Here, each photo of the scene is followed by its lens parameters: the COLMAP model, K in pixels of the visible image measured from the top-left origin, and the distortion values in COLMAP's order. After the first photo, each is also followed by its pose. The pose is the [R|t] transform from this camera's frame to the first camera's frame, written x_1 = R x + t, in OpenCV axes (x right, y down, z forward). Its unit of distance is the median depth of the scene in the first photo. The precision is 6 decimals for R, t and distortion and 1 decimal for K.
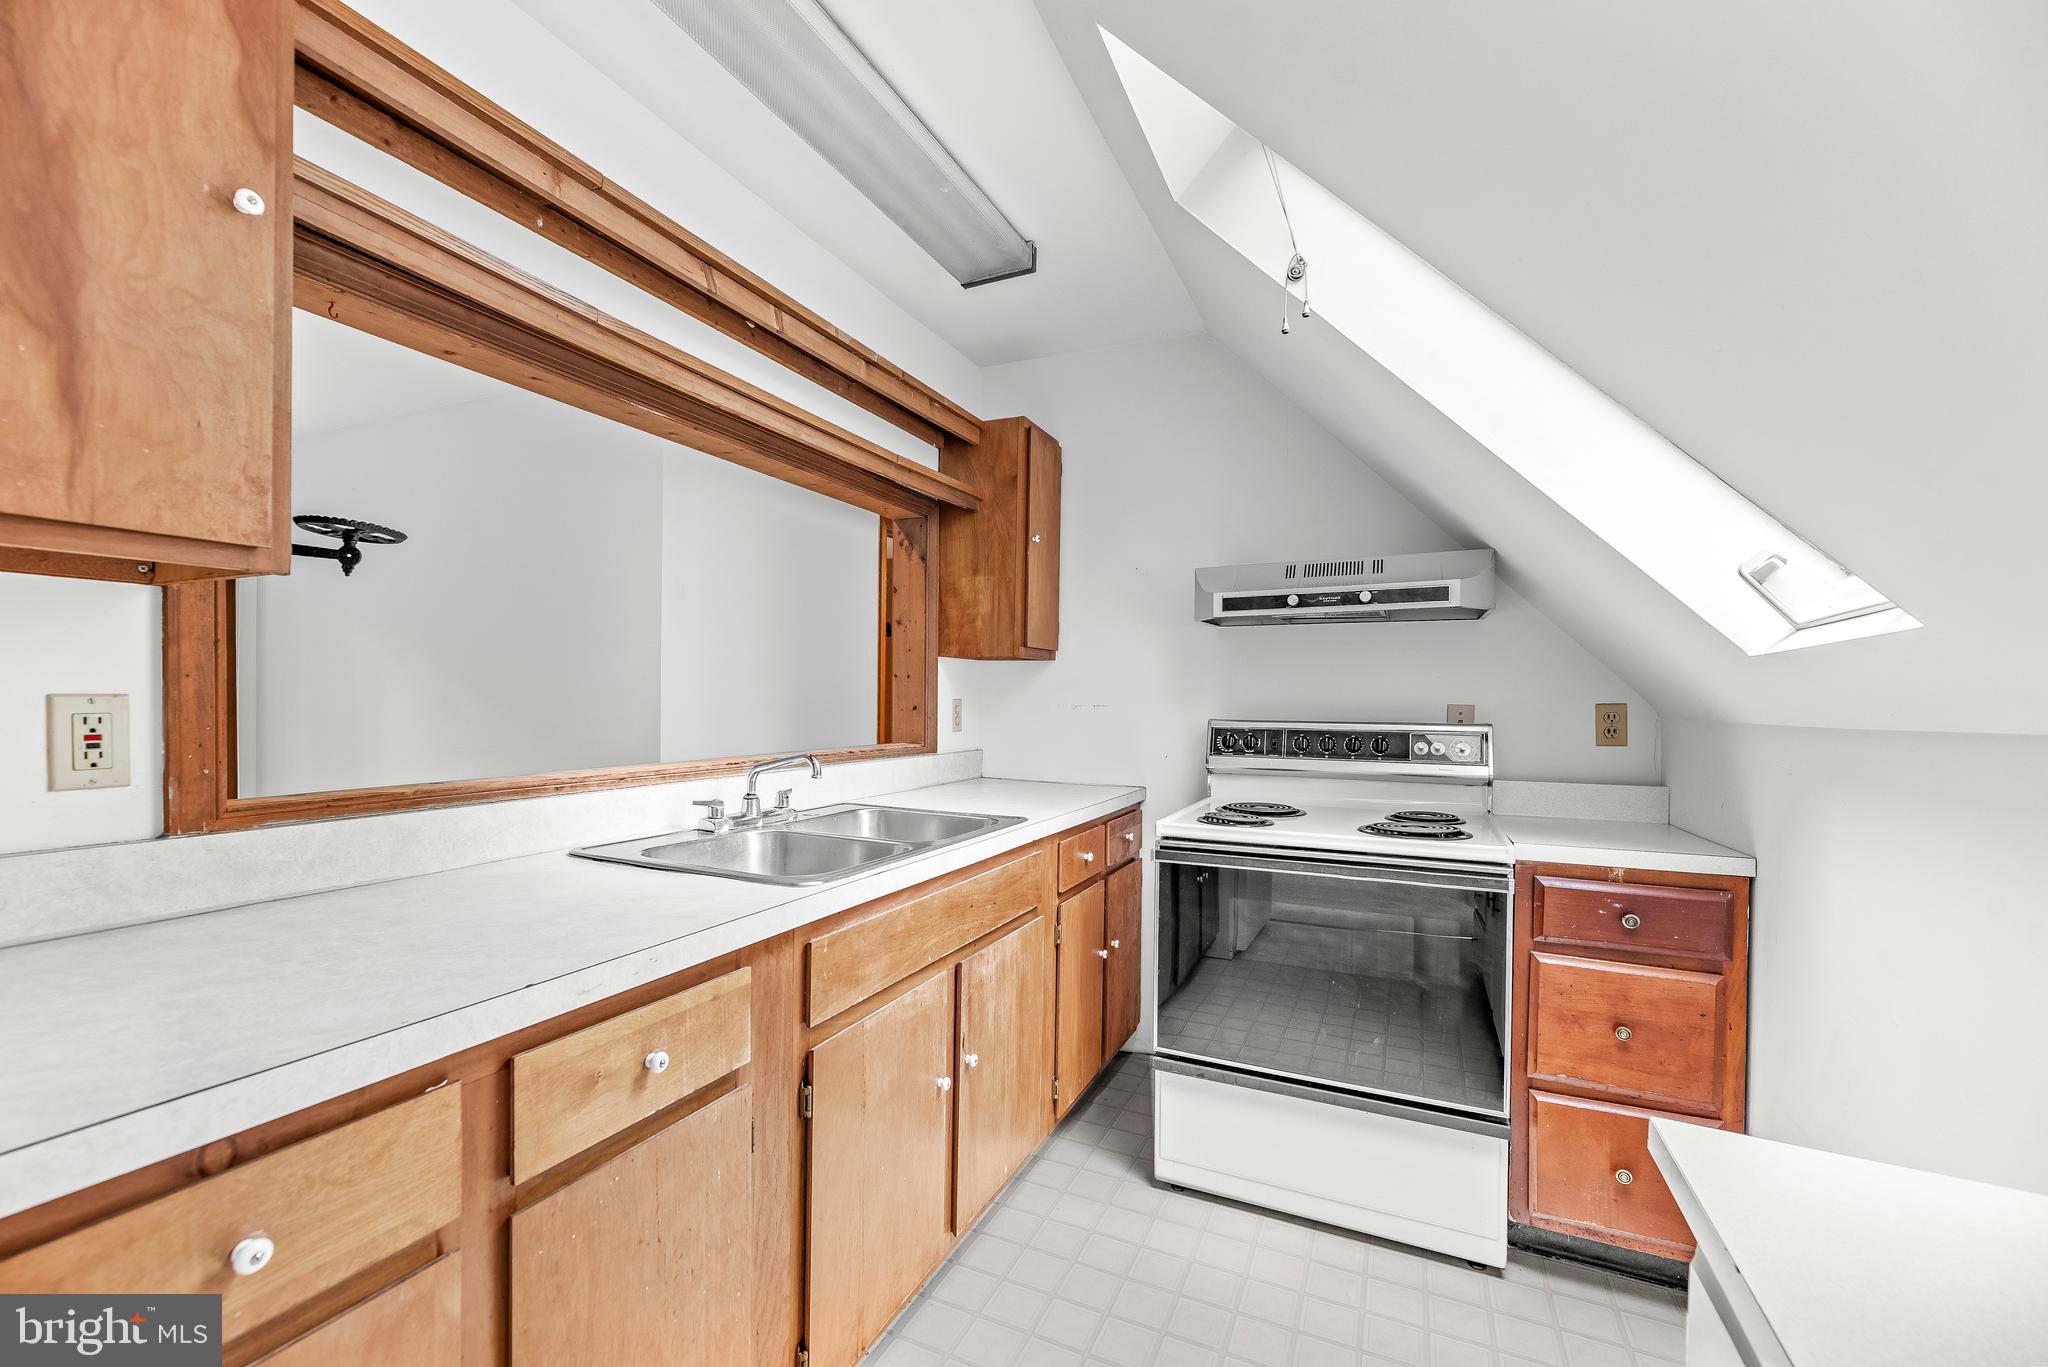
lens RADIAL K [[834.9, 0, 1013.1], [0, 834.9, 710.5], [0, 0, 1]] dist [-0.001306, -0.000095]
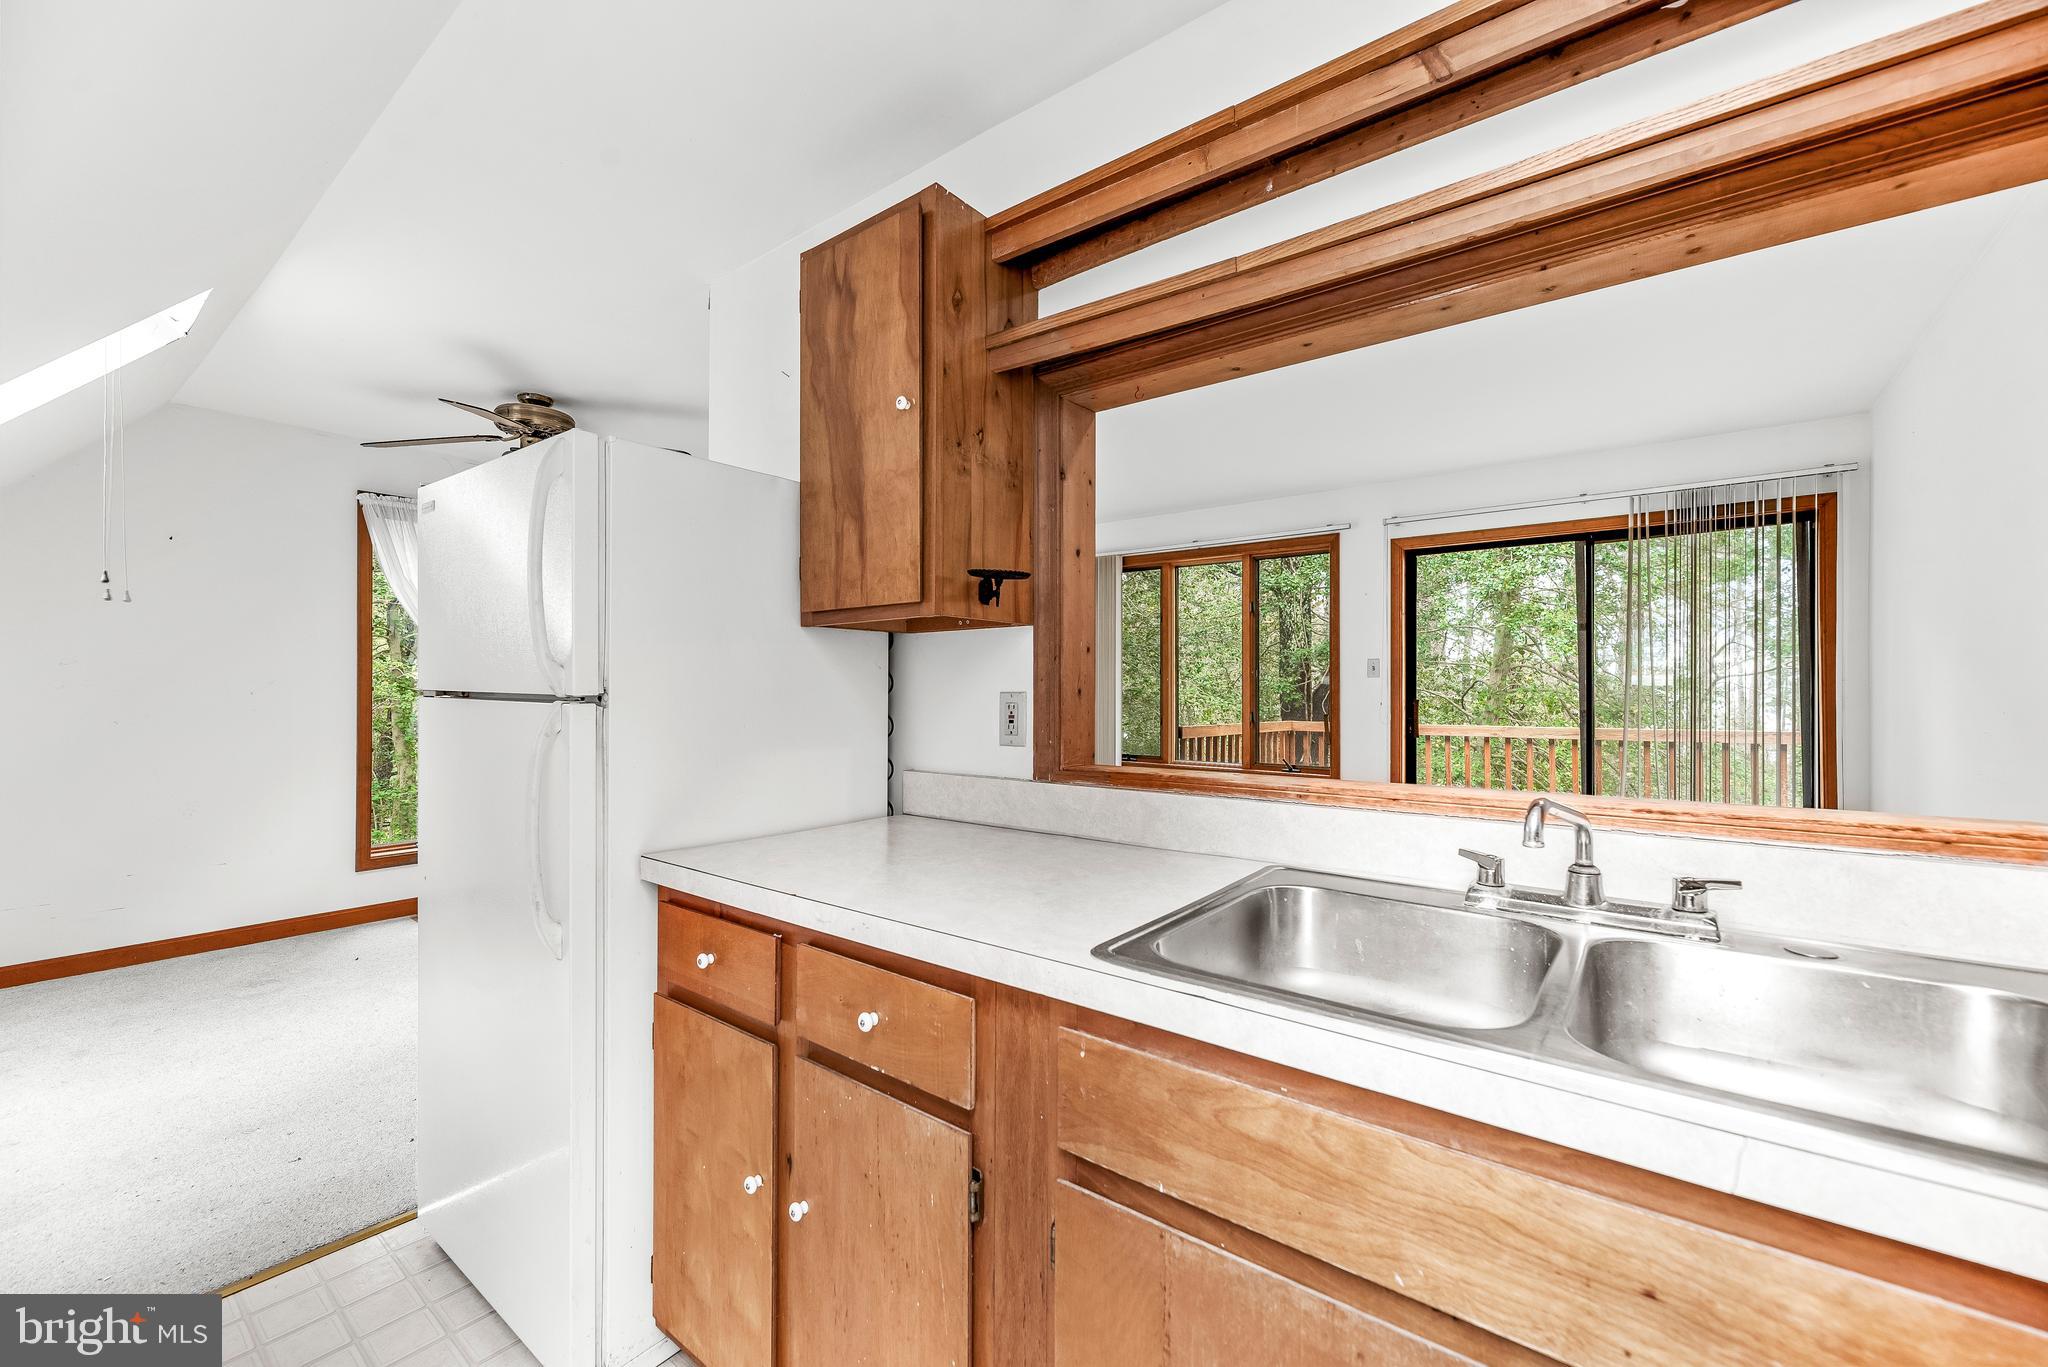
lens RADIAL K [[834.9, 0, 1021.3], [0, 834.9, 685.1], [0, 0, 1]] dist [-0.001306, -0.000095]
pose [[-0.231254, -0.017657, -0.972733, 0.379058], [-0.016644, 0.999761, -0.014191, -0.006708], [0.972751, 0.012909, -0.231493, 0.904723]]
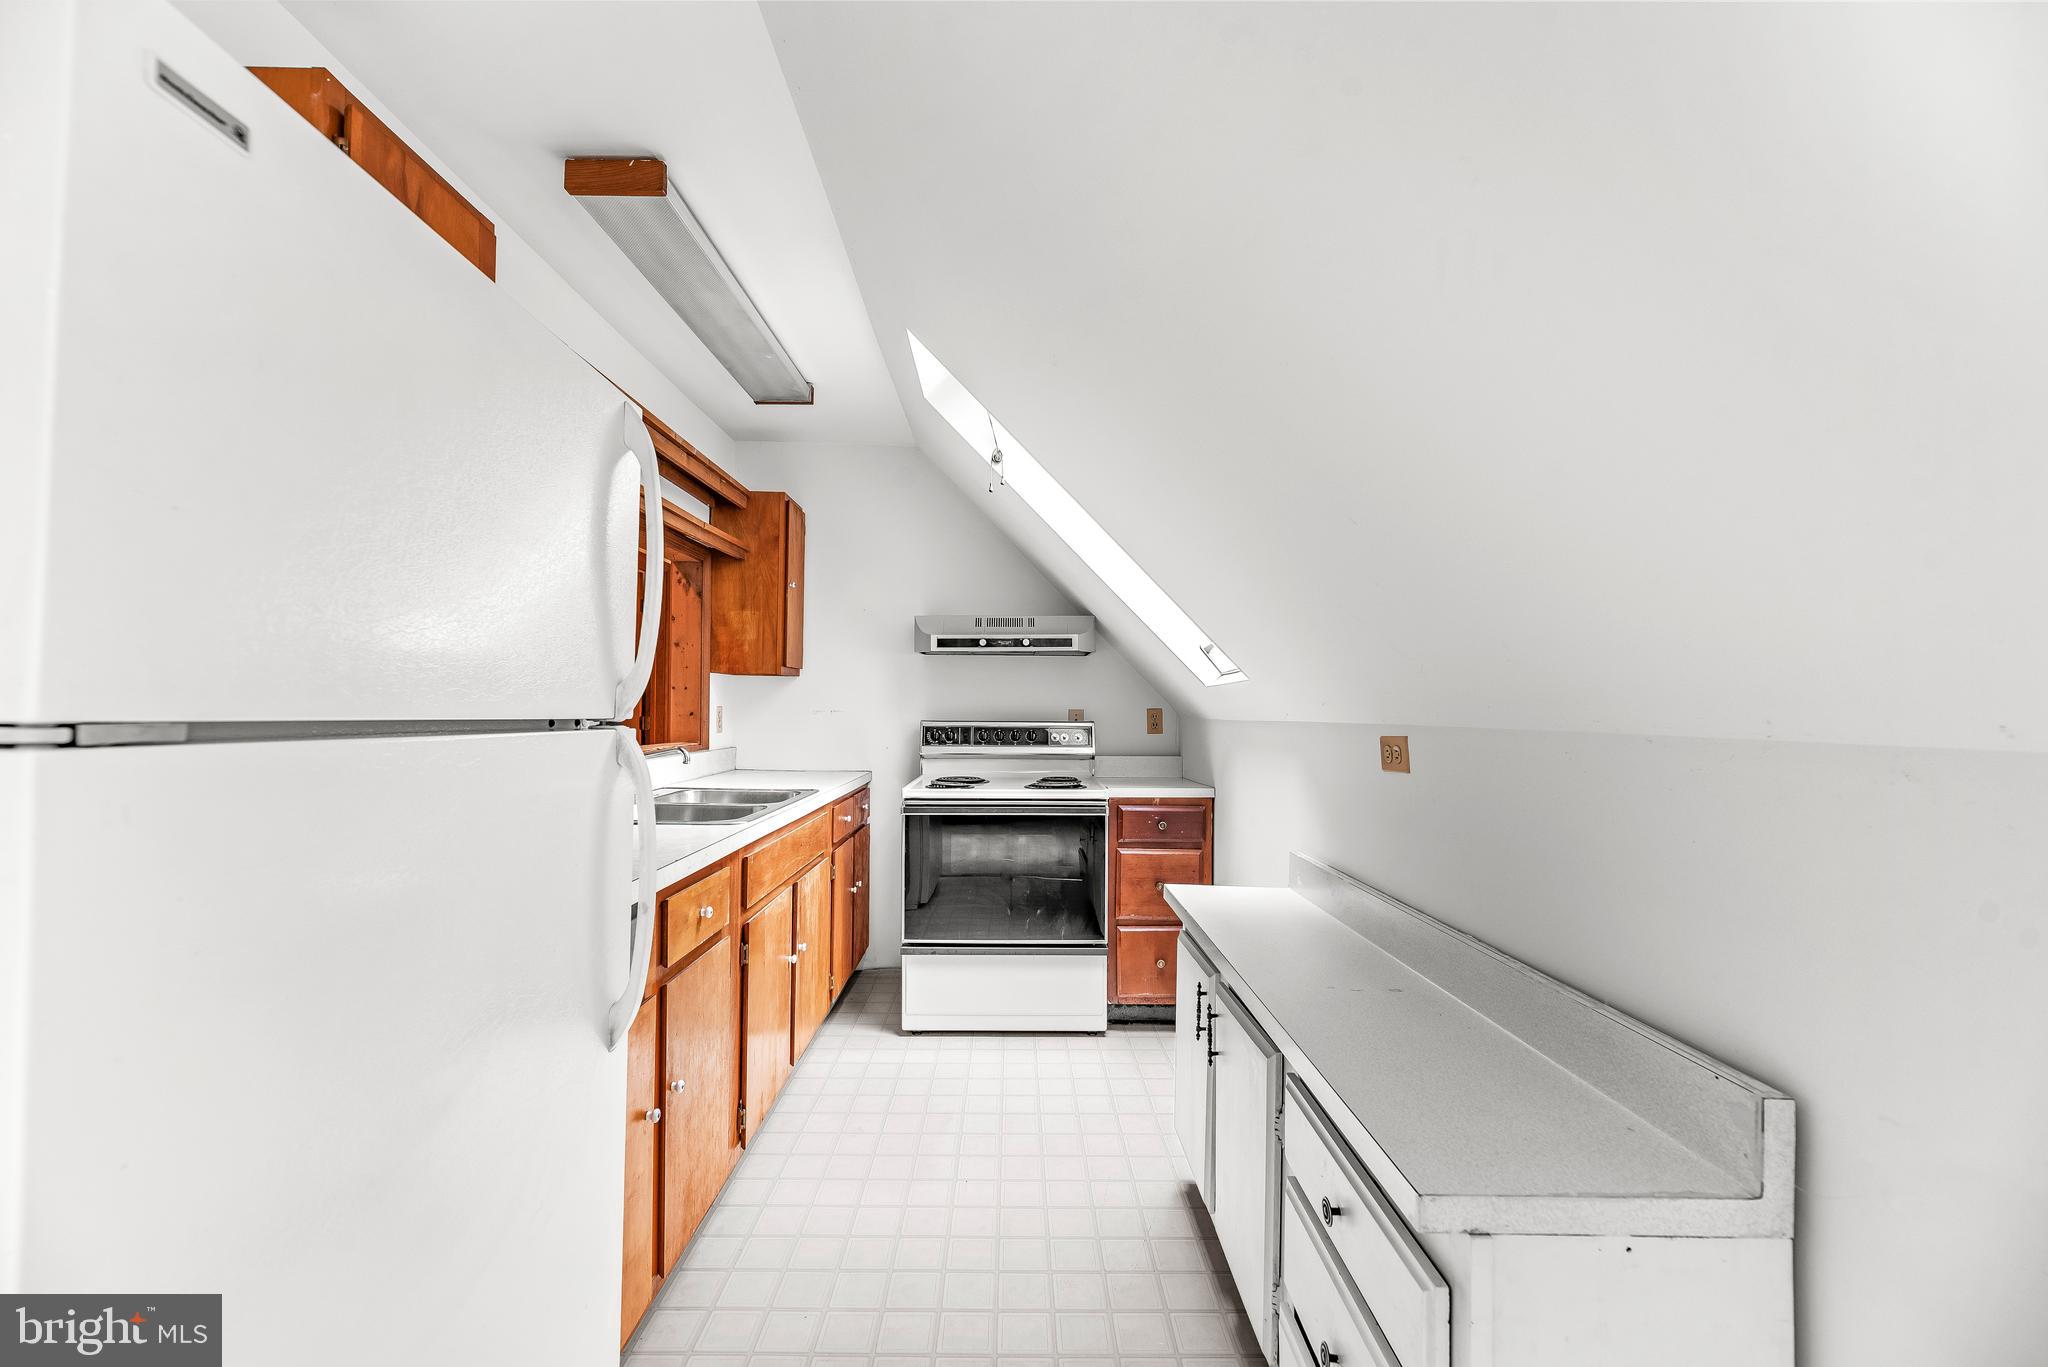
lens RADIAL K [[834.9, 0, 1020.2], [0, 834.9, 693.9], [0, 0, 1]] dist [-0.001306, -0.000095]
pose [[0.899361, 0.003968, 0.437189, -0.291704], [0.006766, 0.999713, -0.022992, -0.000689], [-0.437155, 0.023636, 0.899076, -0.439215]]
